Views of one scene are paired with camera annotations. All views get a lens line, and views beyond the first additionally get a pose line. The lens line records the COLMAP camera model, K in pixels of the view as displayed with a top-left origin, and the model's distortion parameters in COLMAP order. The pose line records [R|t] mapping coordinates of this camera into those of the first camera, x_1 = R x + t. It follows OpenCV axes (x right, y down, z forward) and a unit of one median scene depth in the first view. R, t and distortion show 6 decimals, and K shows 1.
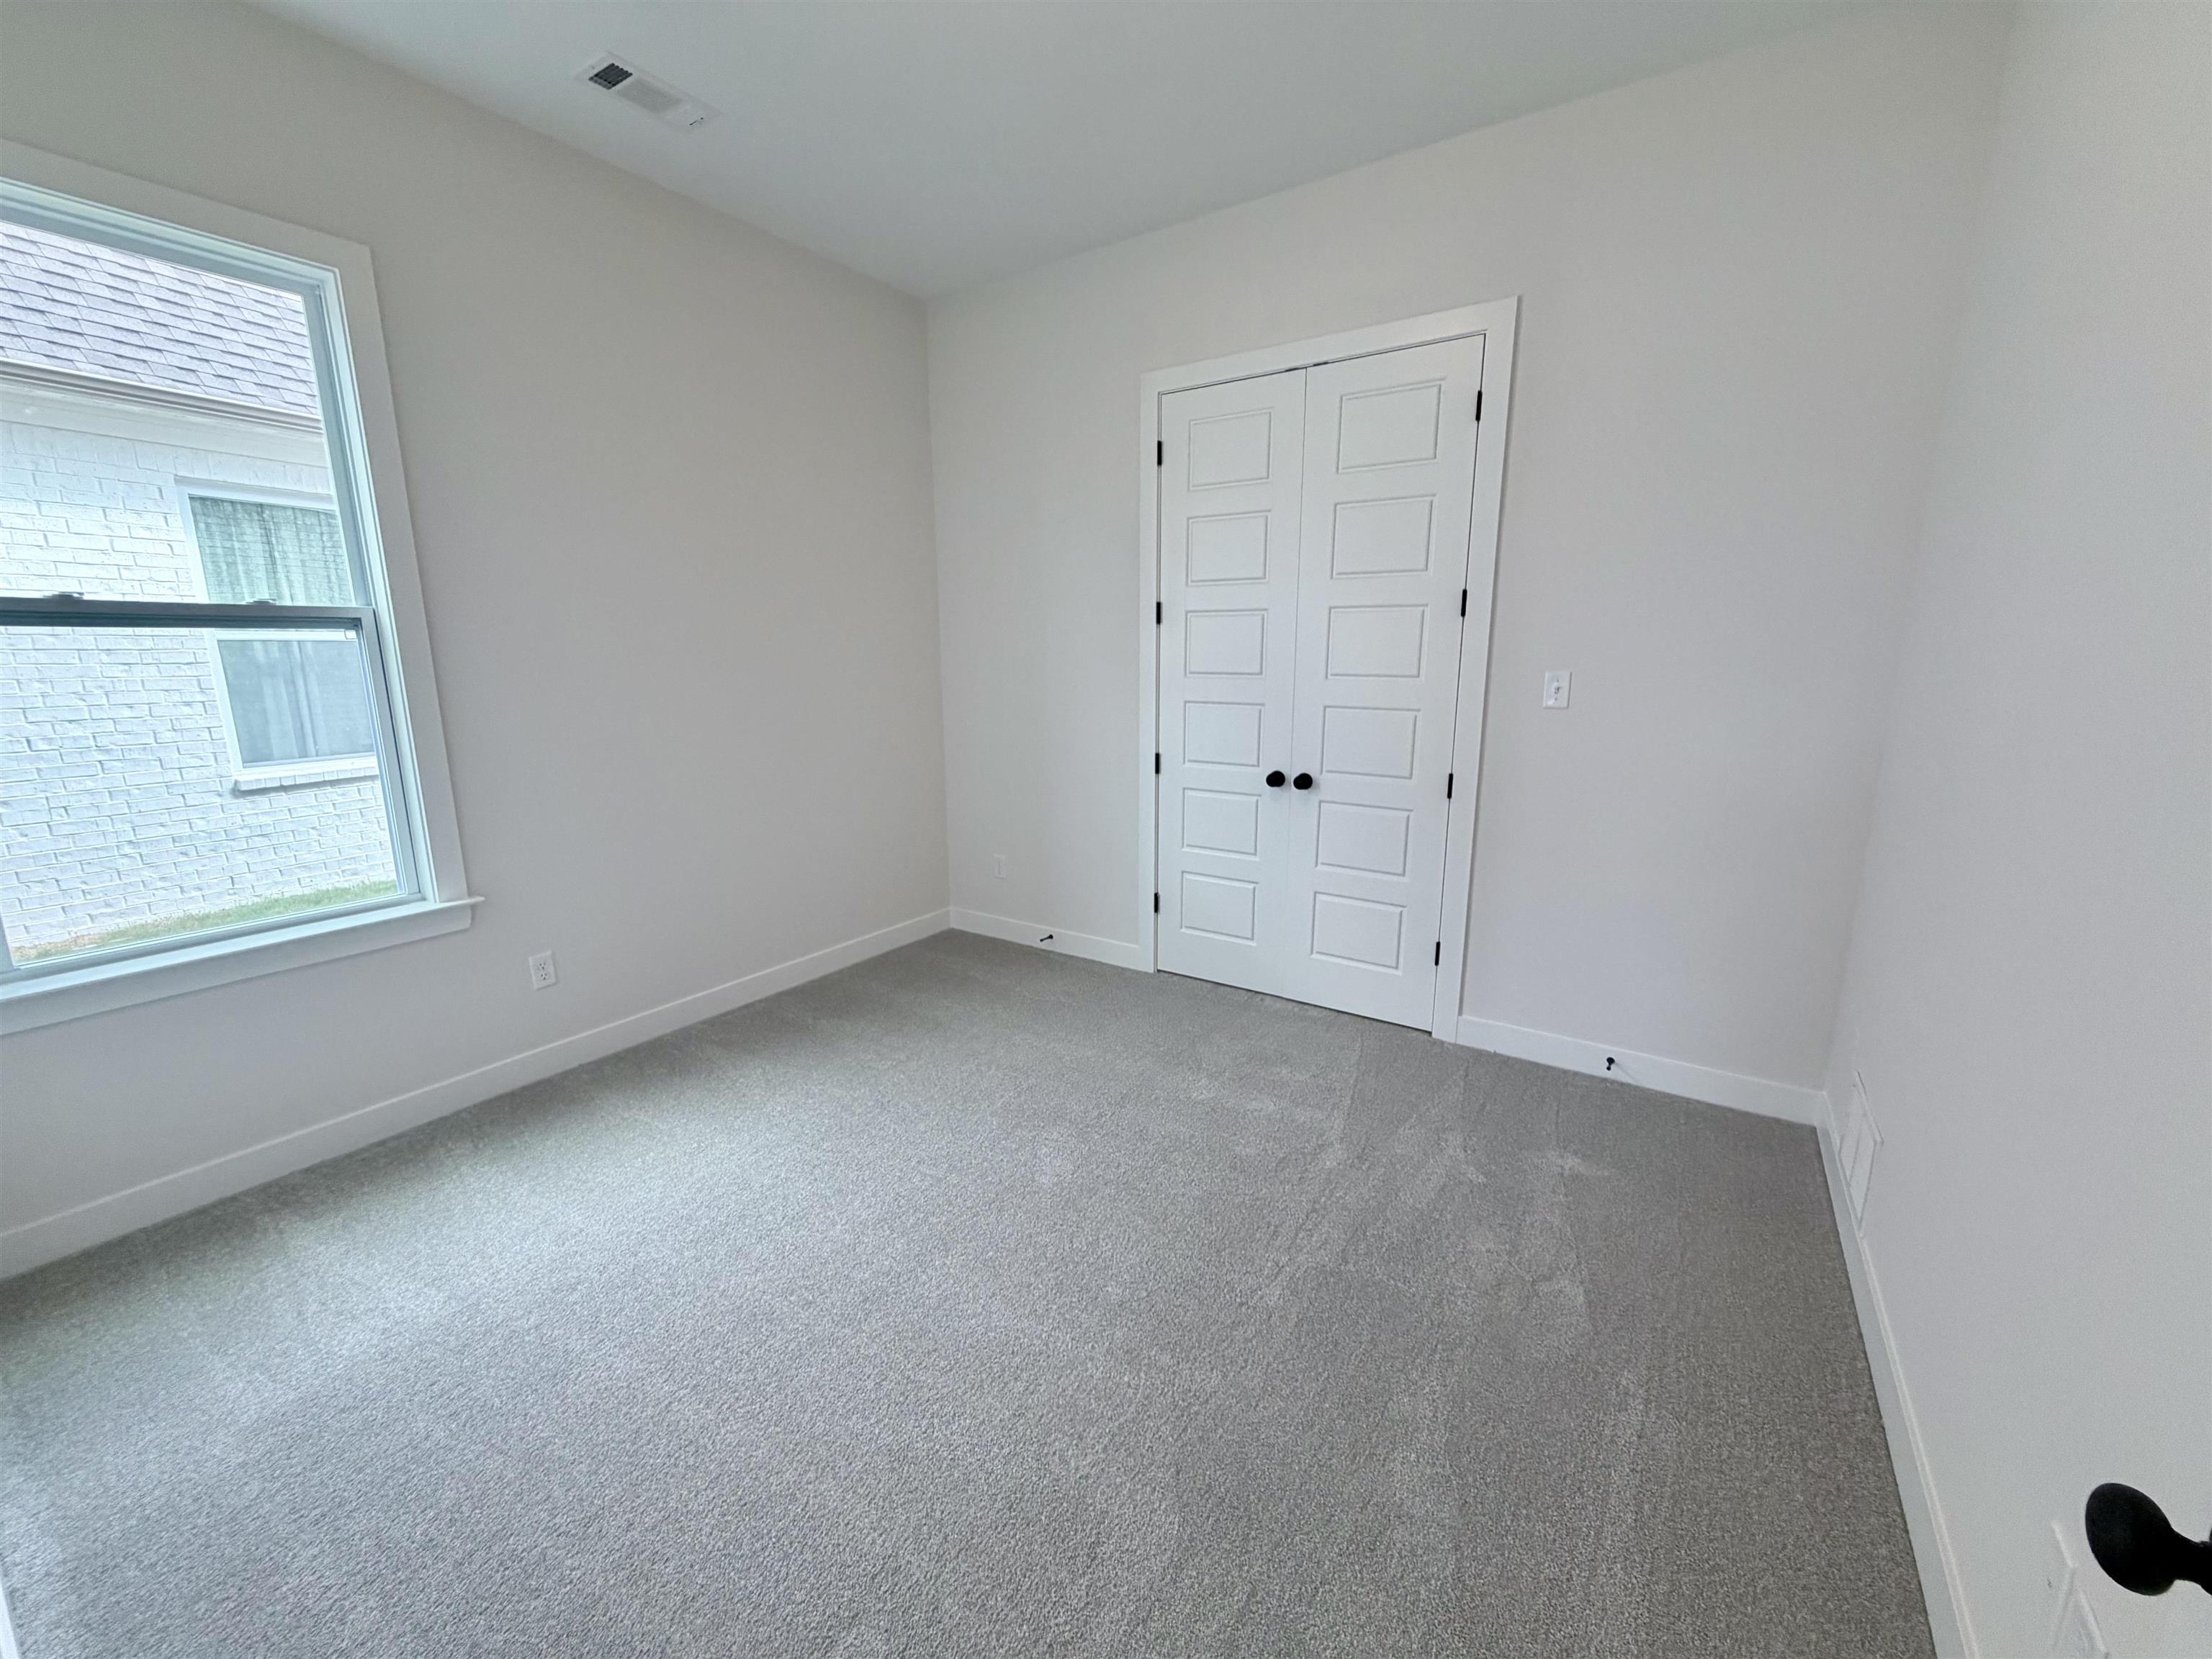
lens RADIAL K [[880.6, 0, 1104.2], [0, 880.6, 827.9], [0, 0, 1]] dist [0.001000, -0.000105]
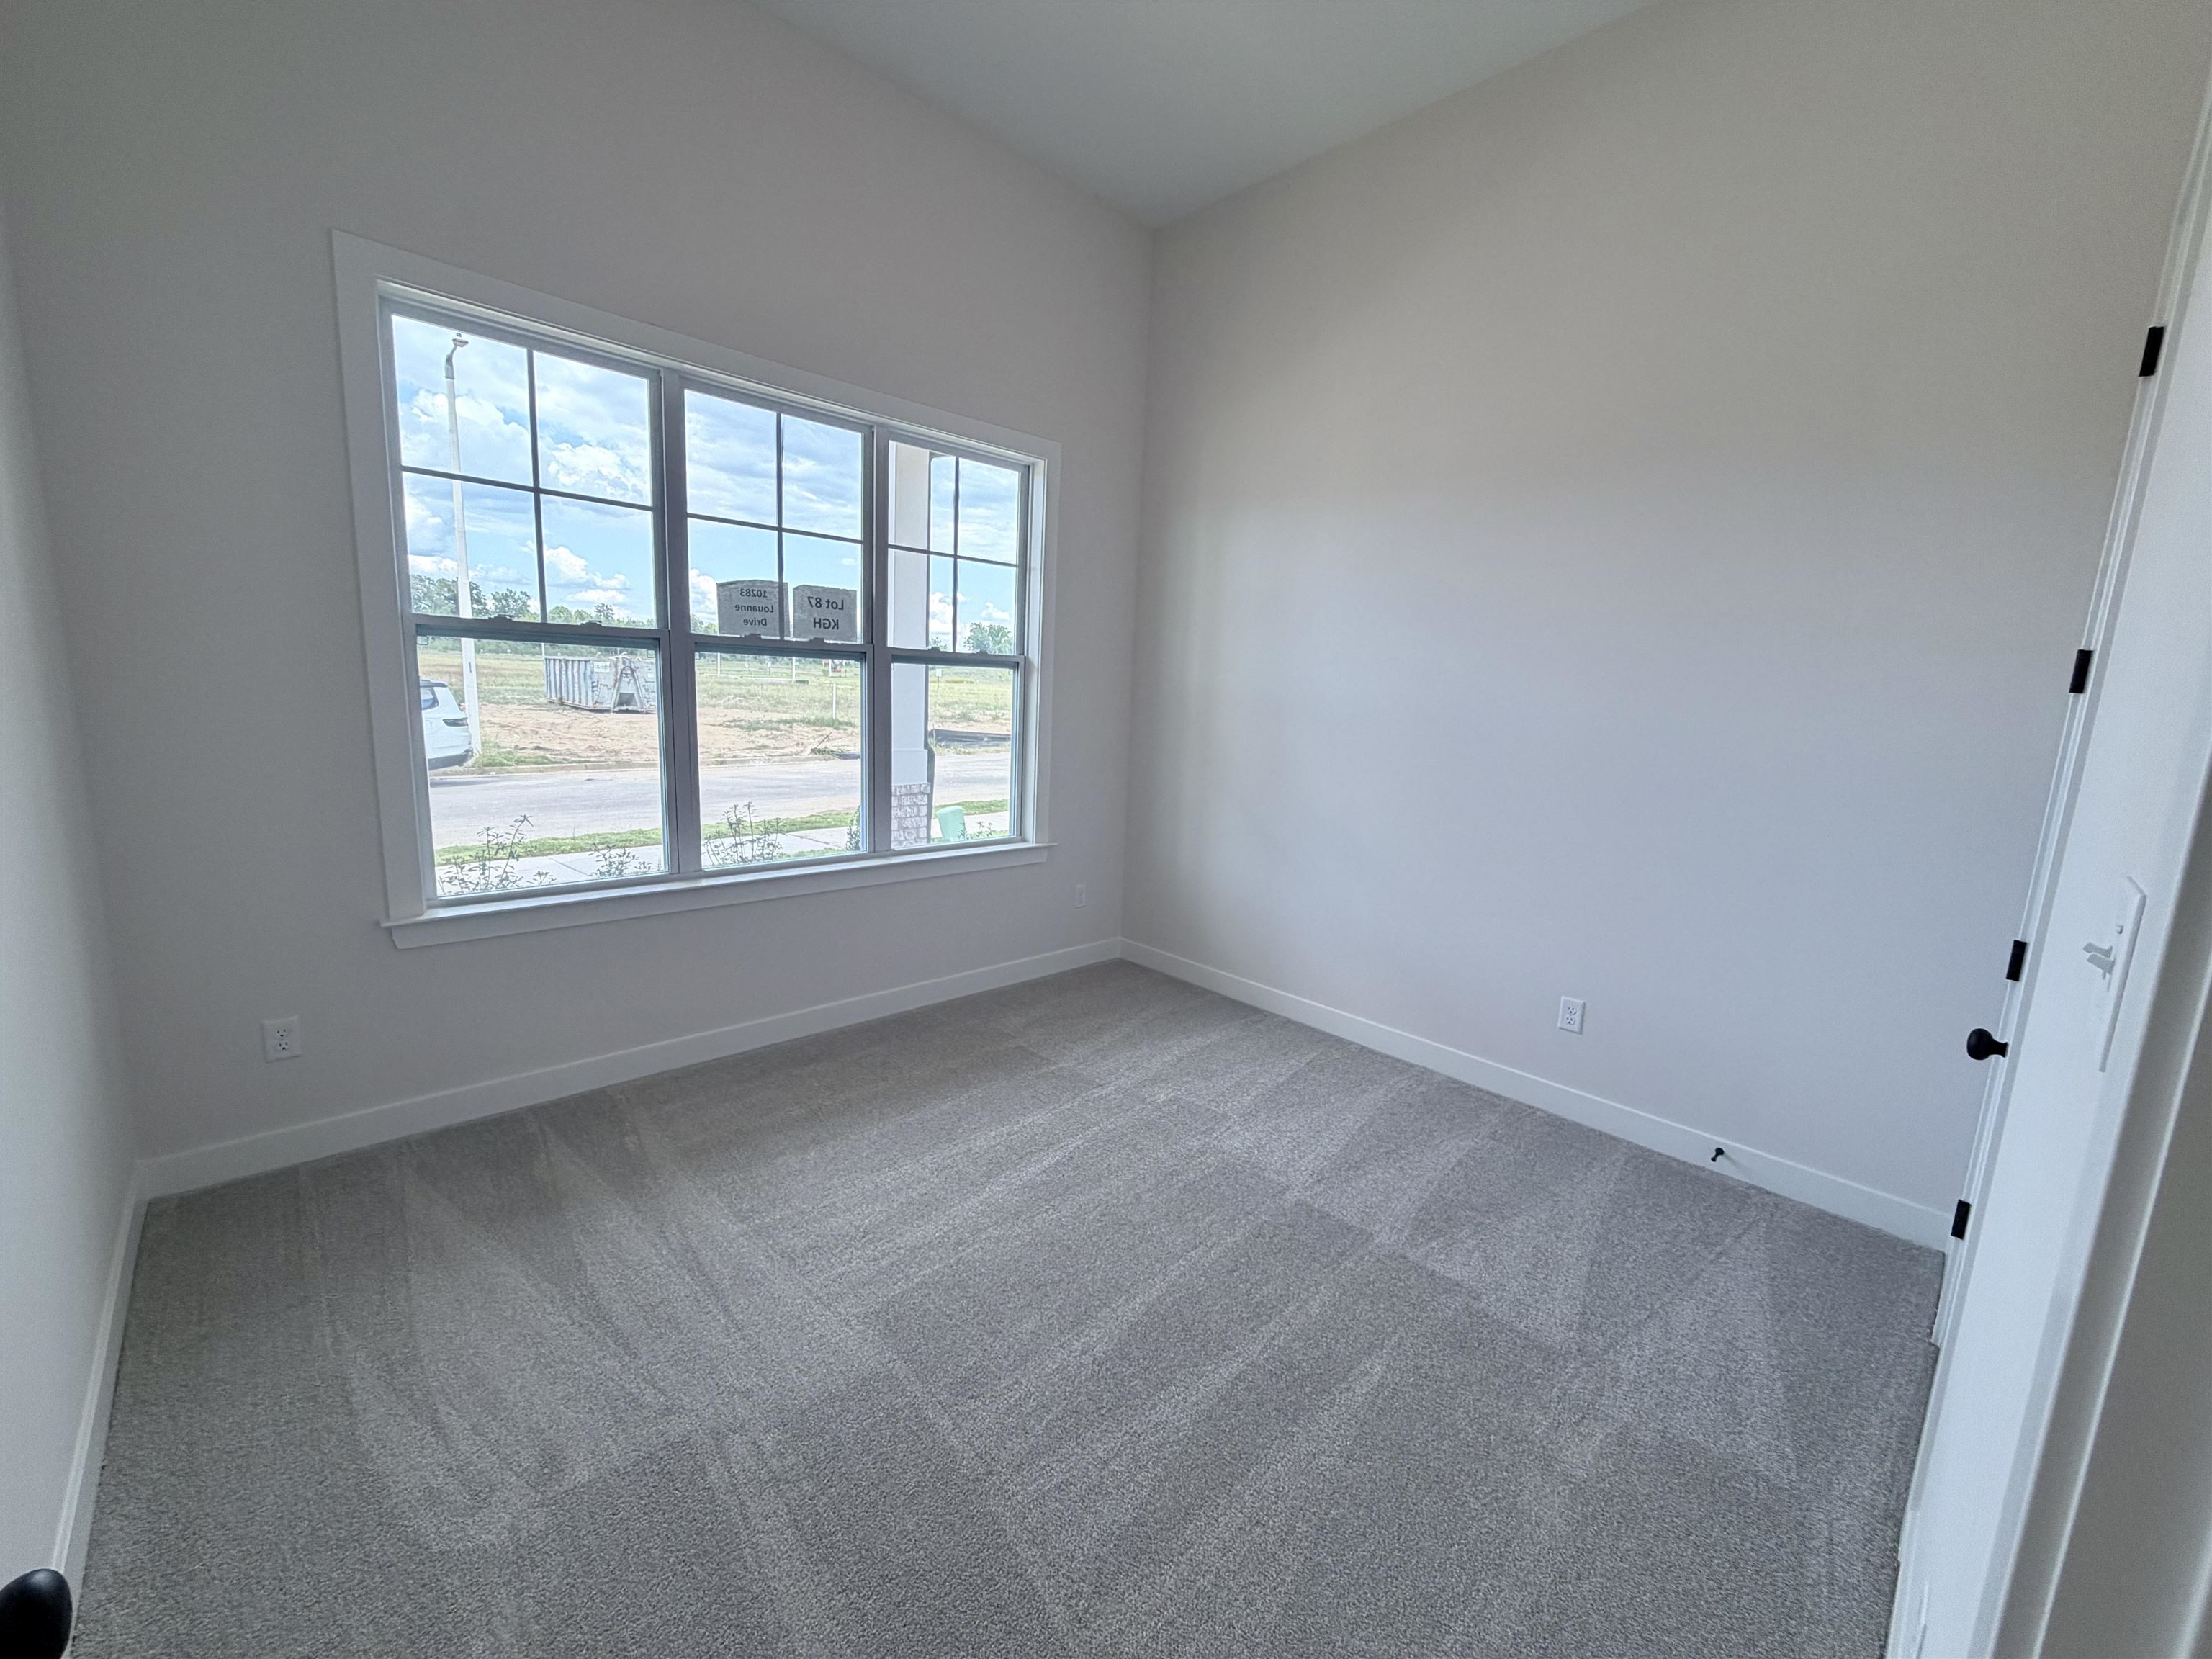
lens RADIAL K [[880.6, 0, 1104.2], [0, 880.6, 827.9], [0, 0, 1]] dist [0.001000, -0.000105]
pose [[0.993203, 0.090132, -0.073645, -0.455029], [-0.095412, 0.992858, -0.071623, 0.137363], [0.066664, 0.078163, 0.994709, -0.480432]]
